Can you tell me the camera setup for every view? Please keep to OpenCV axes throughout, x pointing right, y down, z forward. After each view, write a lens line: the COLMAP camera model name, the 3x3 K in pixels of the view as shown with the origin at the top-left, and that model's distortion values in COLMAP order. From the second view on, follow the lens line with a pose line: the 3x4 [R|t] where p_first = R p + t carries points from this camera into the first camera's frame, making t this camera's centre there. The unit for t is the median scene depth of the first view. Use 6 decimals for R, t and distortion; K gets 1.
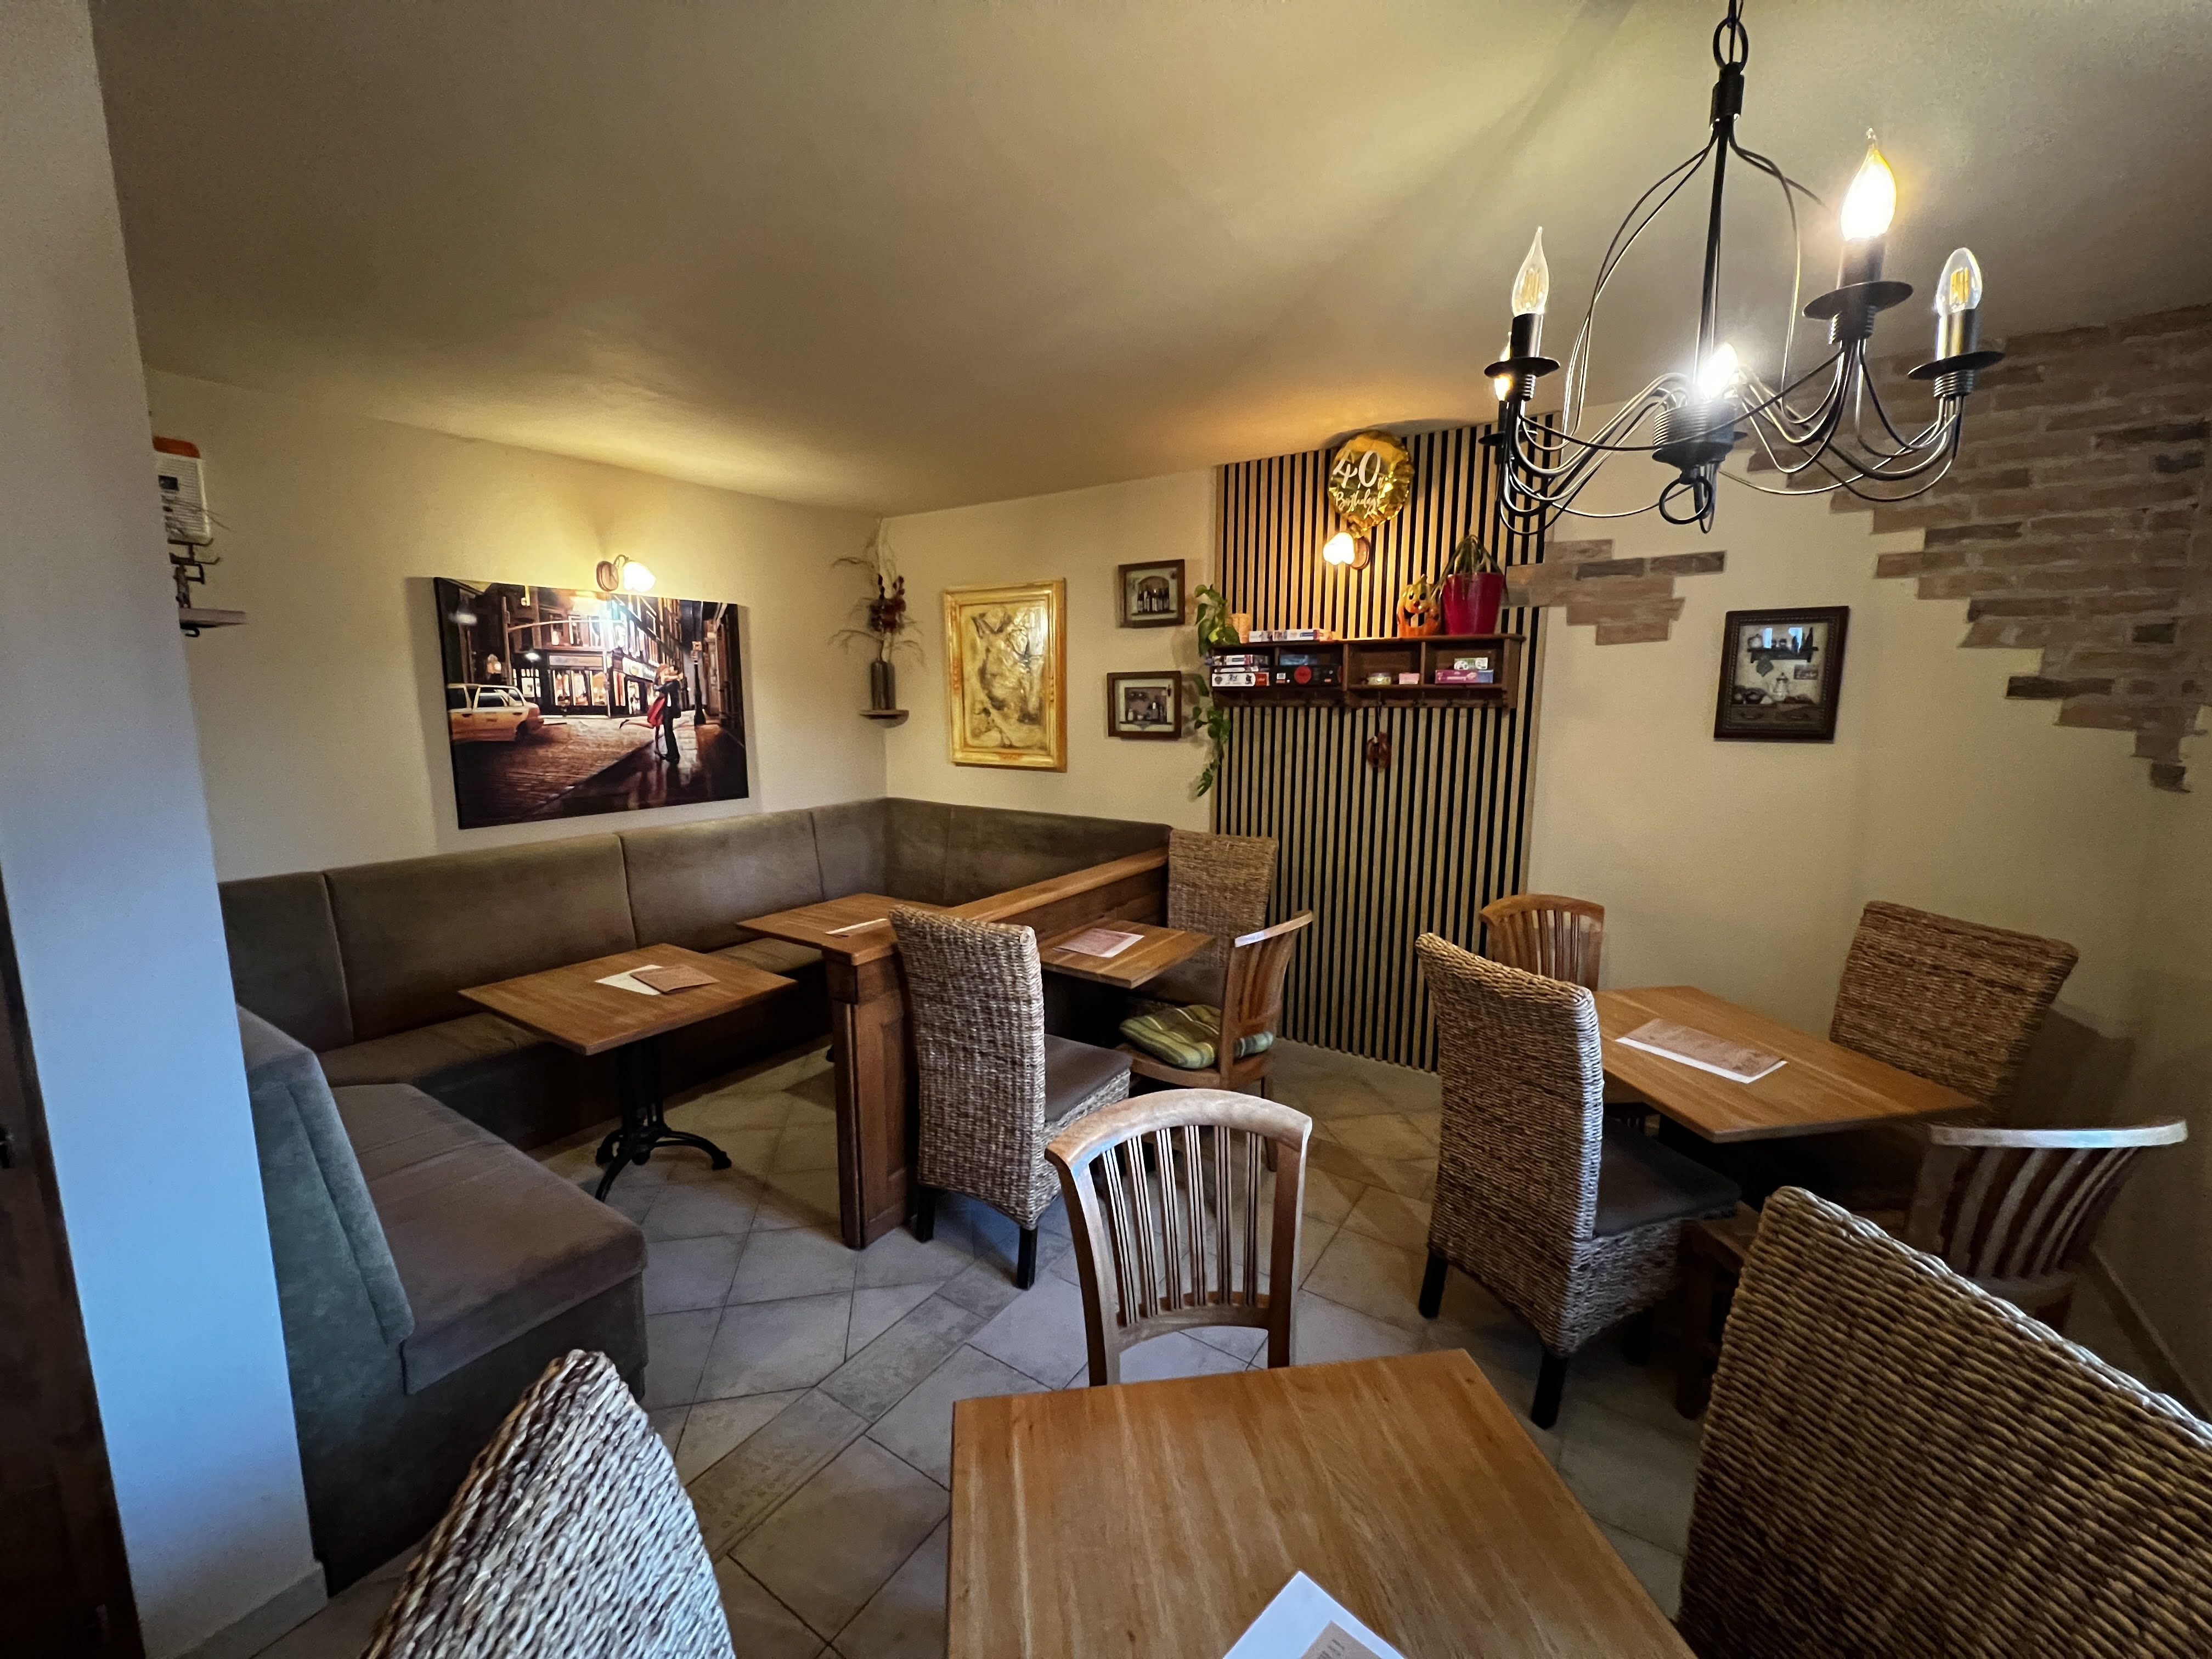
lens RADIAL K [[884.3, 0, 1103.5], [0, 884.3, 822.1], [0, 0, 1]] dist [-0.002249, 0.000517]
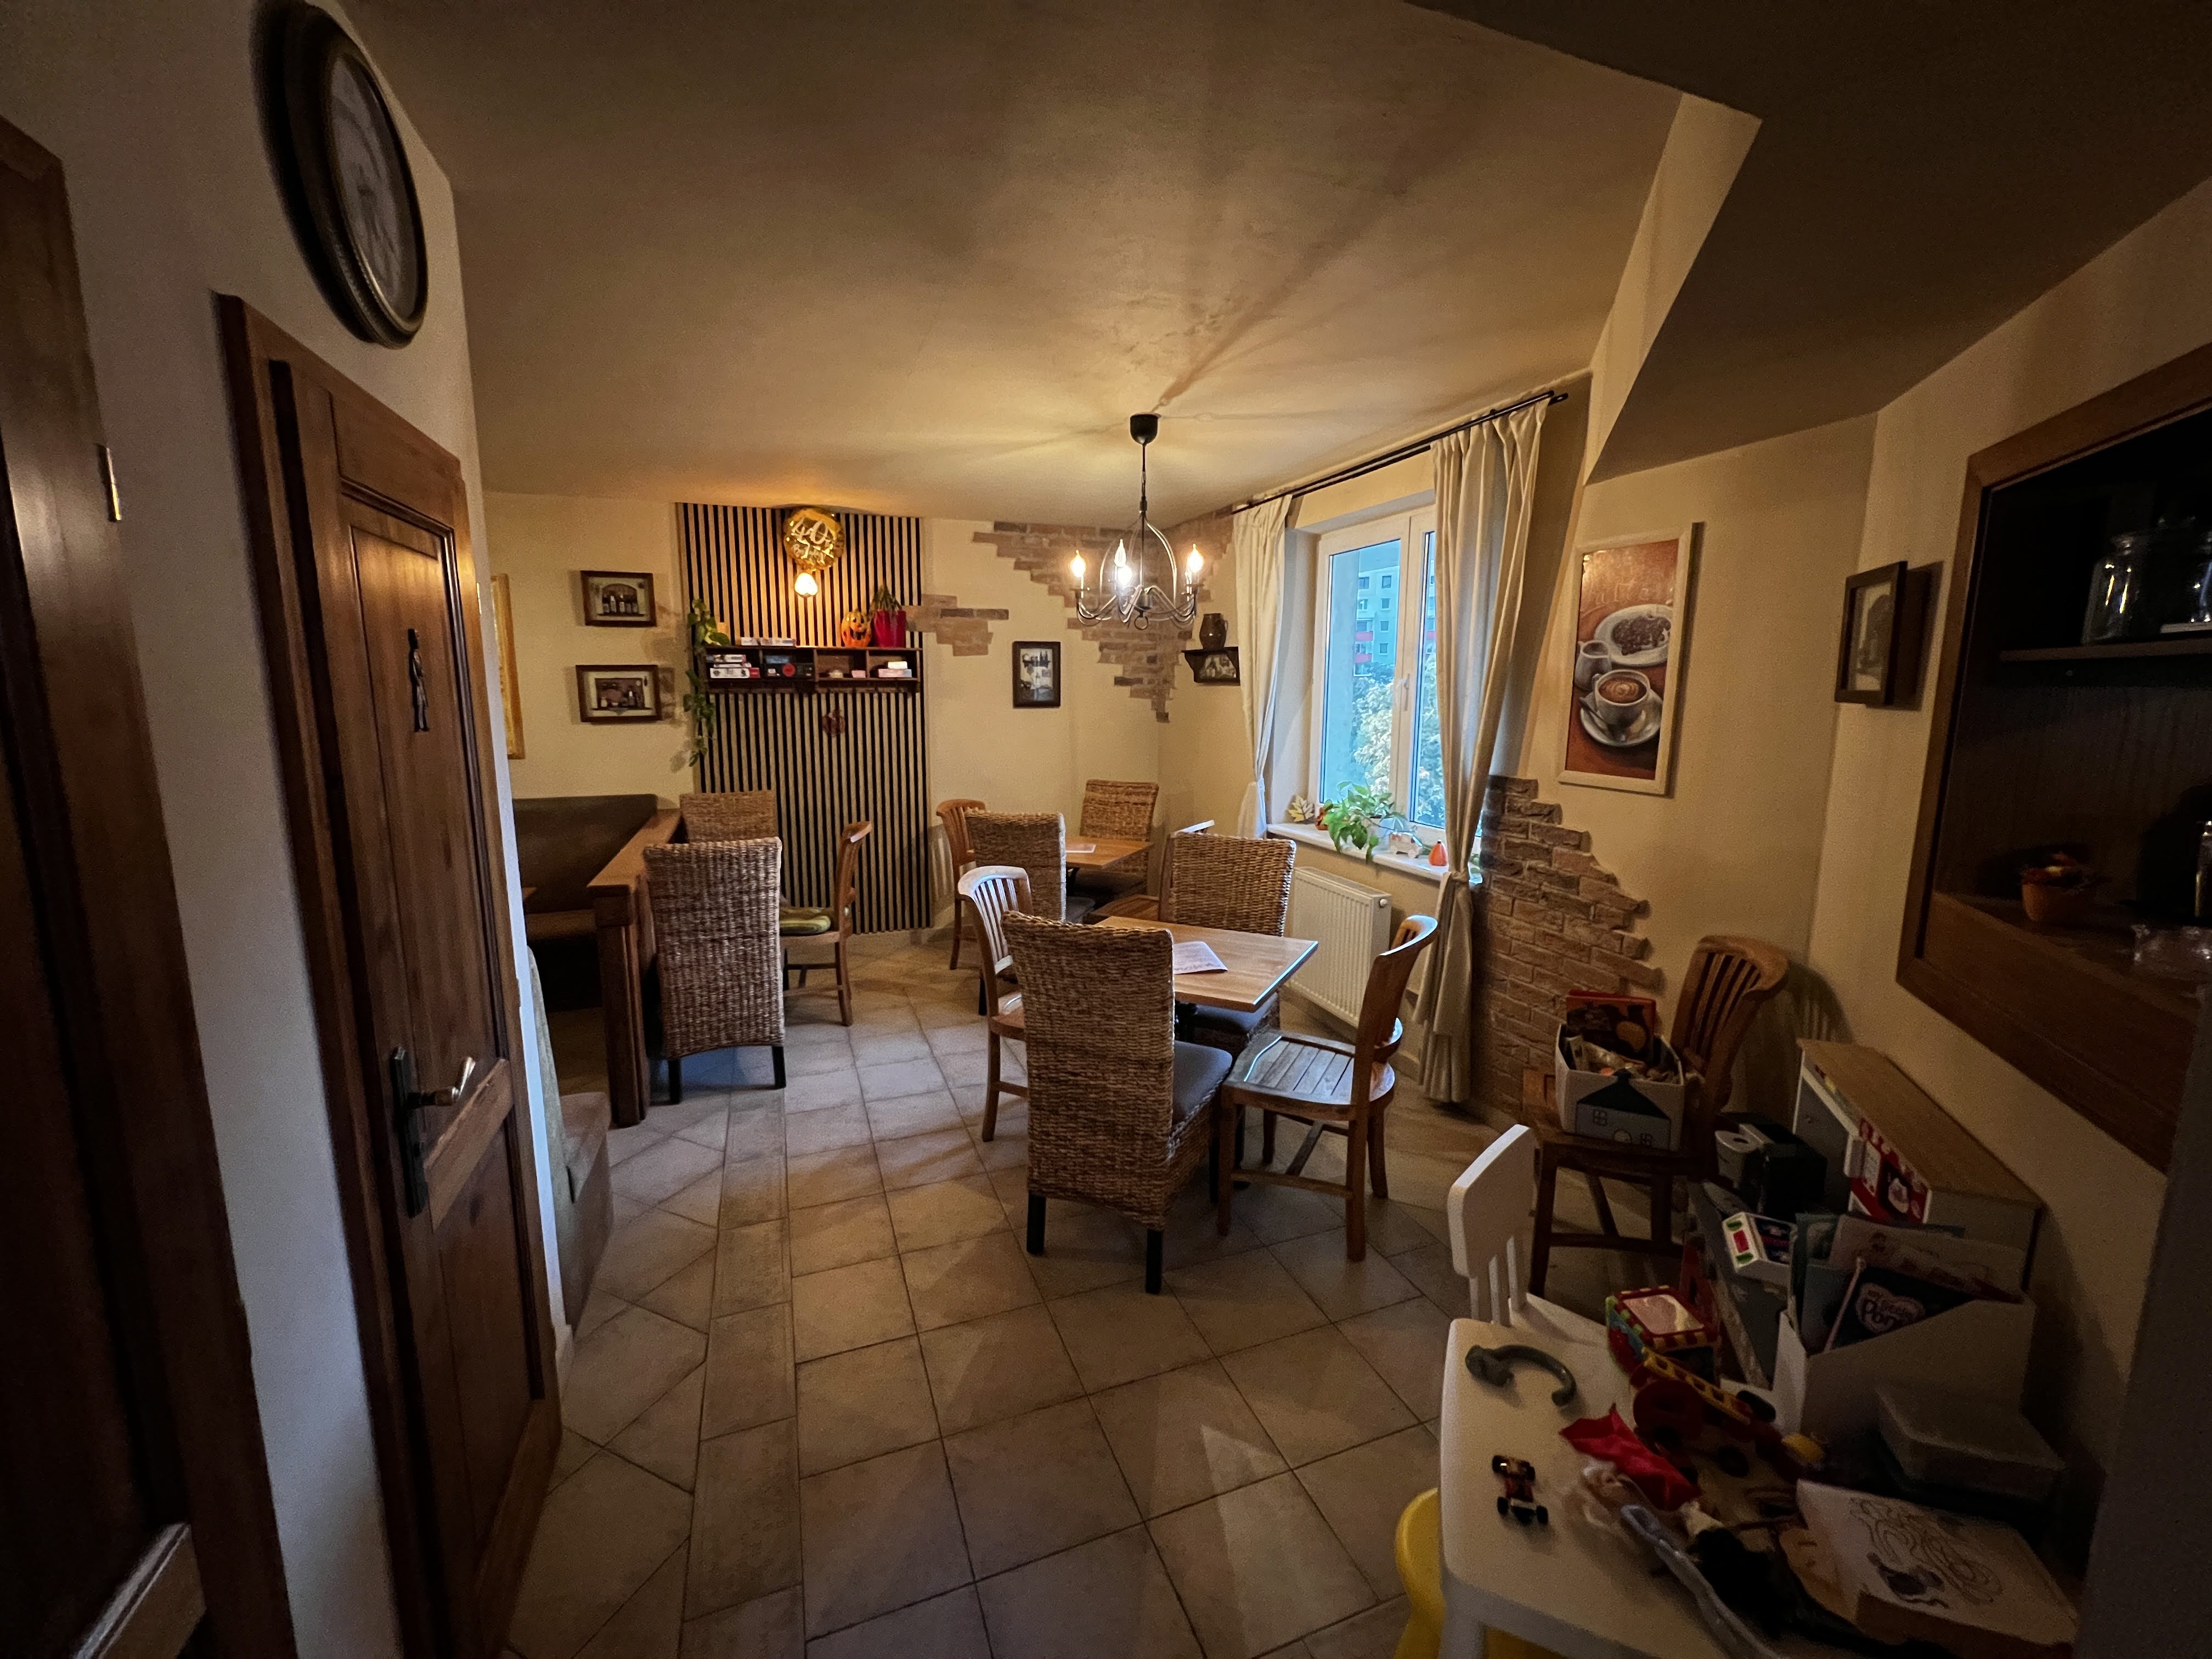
lens RADIAL K [[884.3, 0, 1103.5], [0, 884.3, 822.1], [0, 0, 1]] dist [-0.002249, 0.000517]
pose [[0.583789, -0.124072, 0.802369, -0.587408], [0.117113, 0.990788, 0.067999, 0.033807], [-0.803415, 0.054271, 0.592941, -0.211371]]
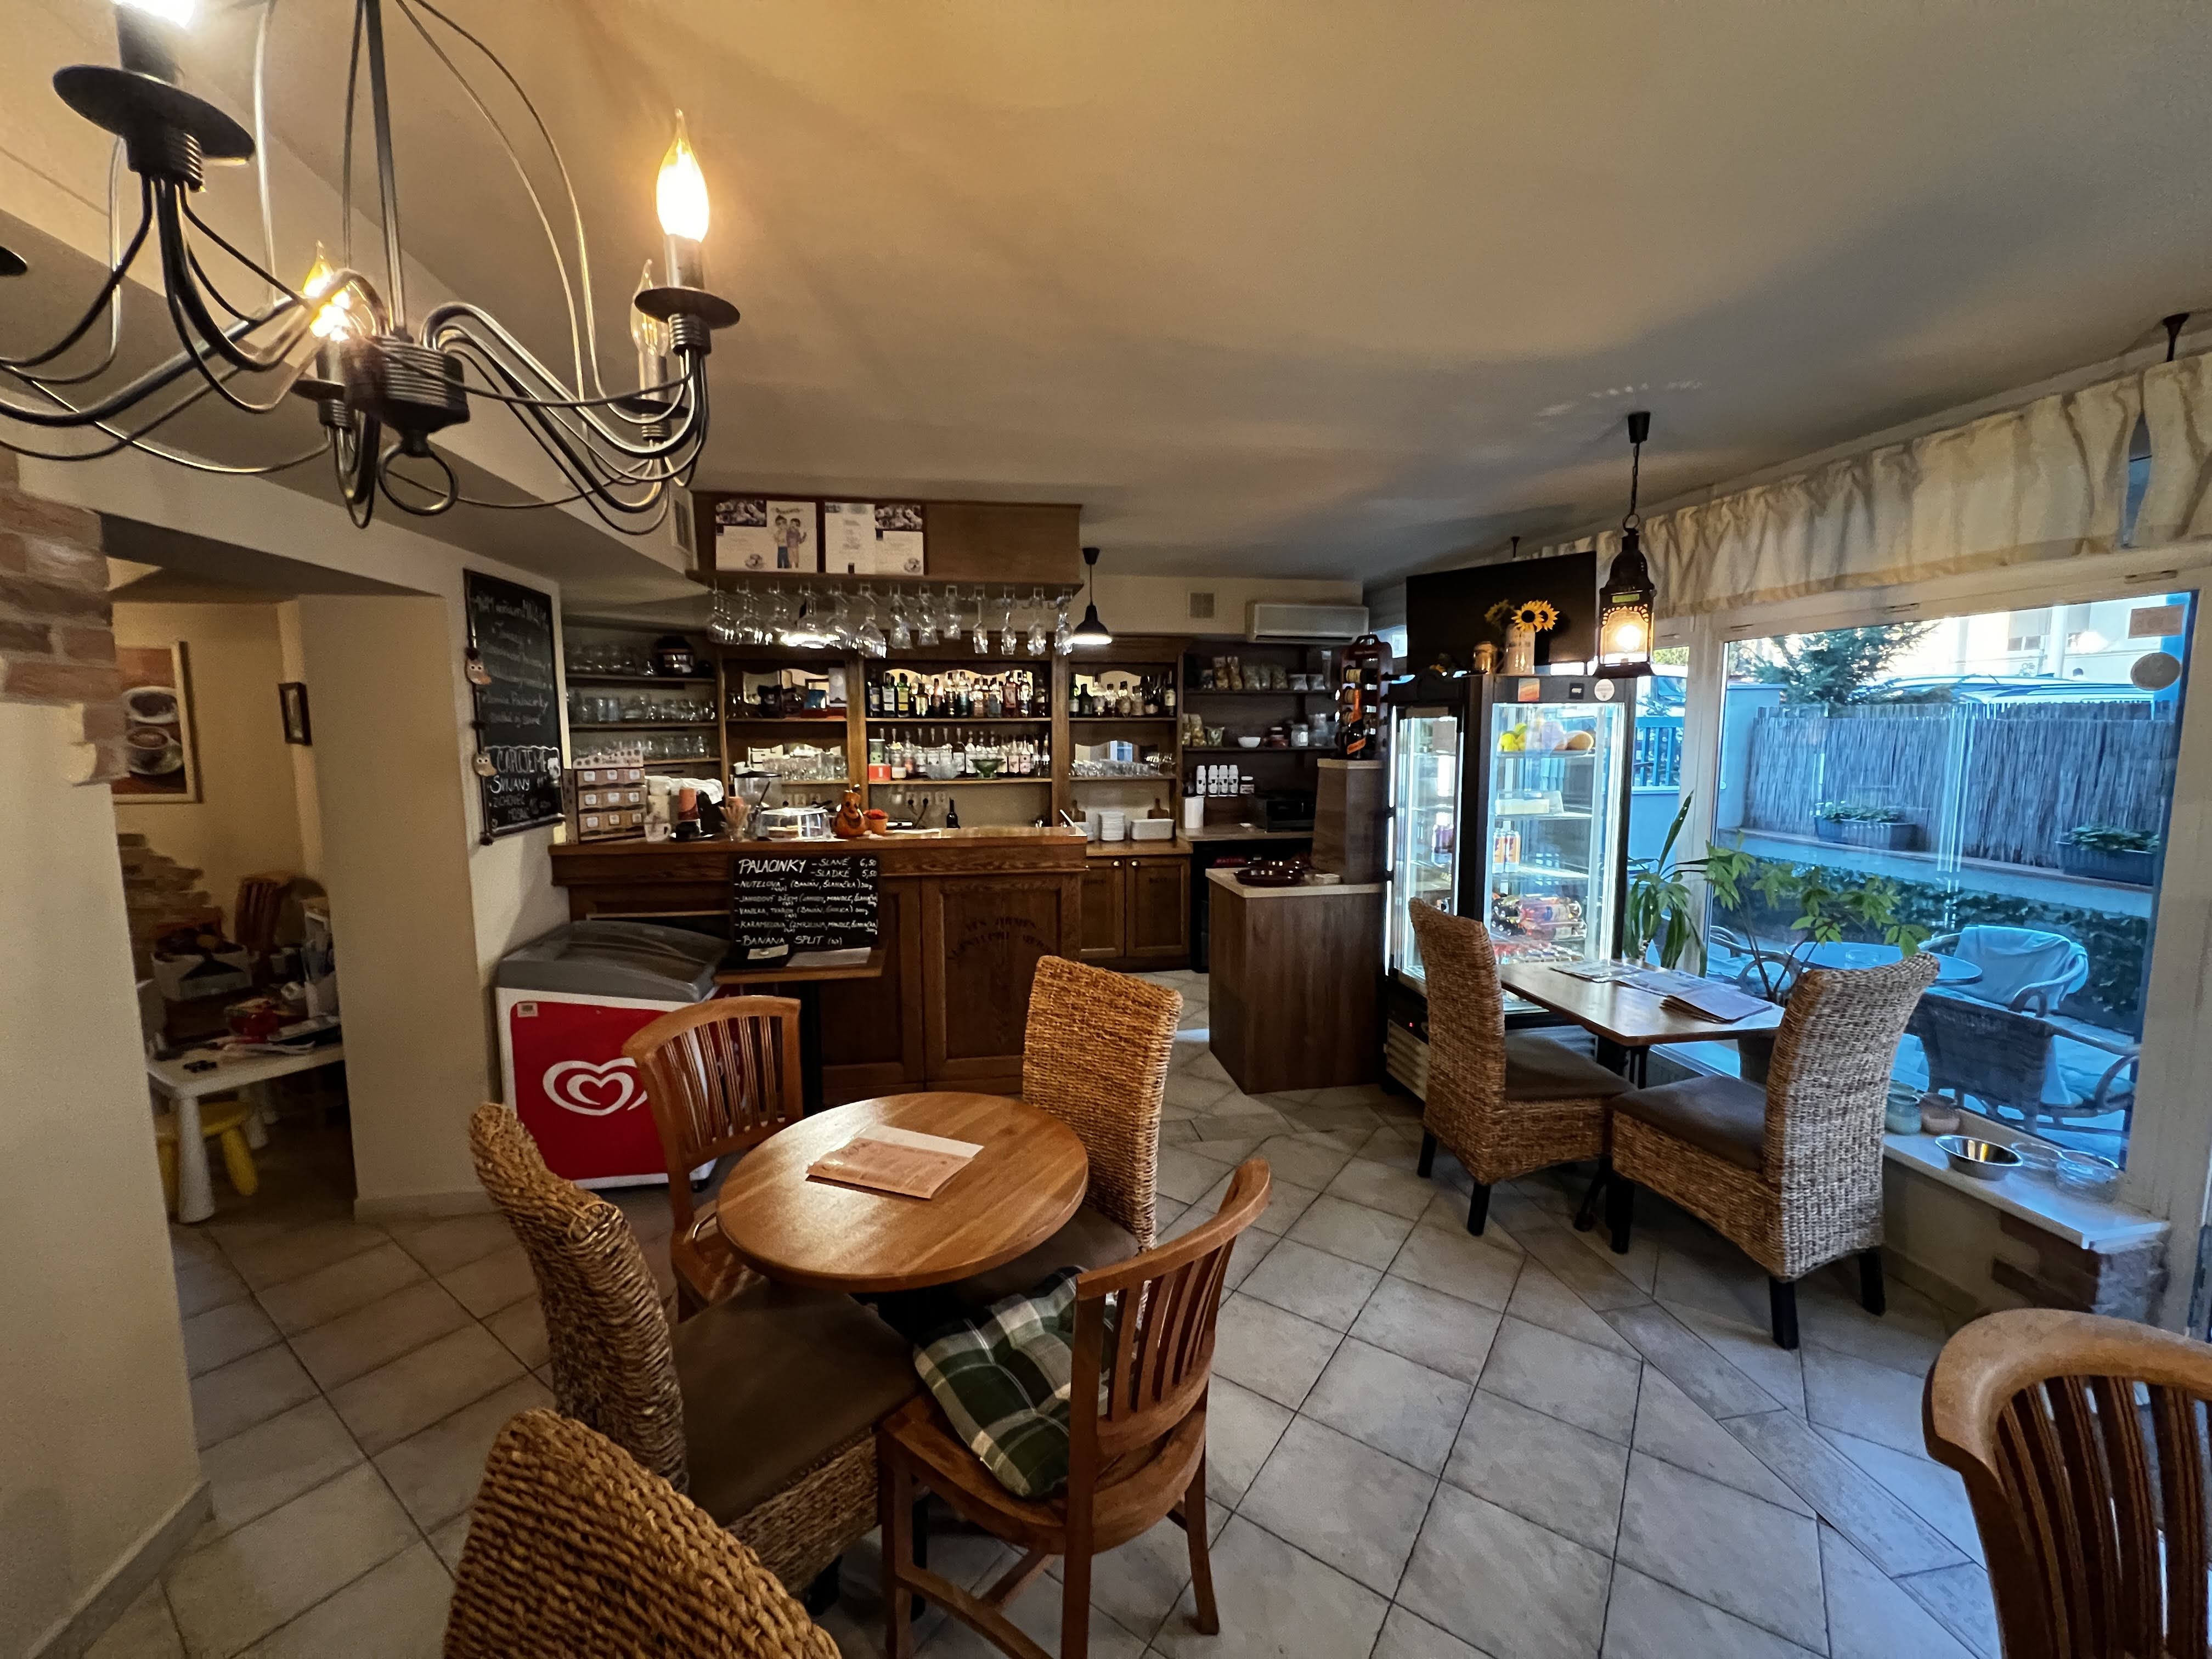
lens RADIAL K [[886.2, 0, 1102.7], [0, 886.2, 821.1], [0, 0, 1]] dist [-0.001230, 0.000315]
pose [[-0.684082, -0.077826, 0.725241, -1.413515], [0.110453, 0.971772, 0.208467, 0.026237], [-0.720994, 0.222713, -0.656176, -0.243518]]
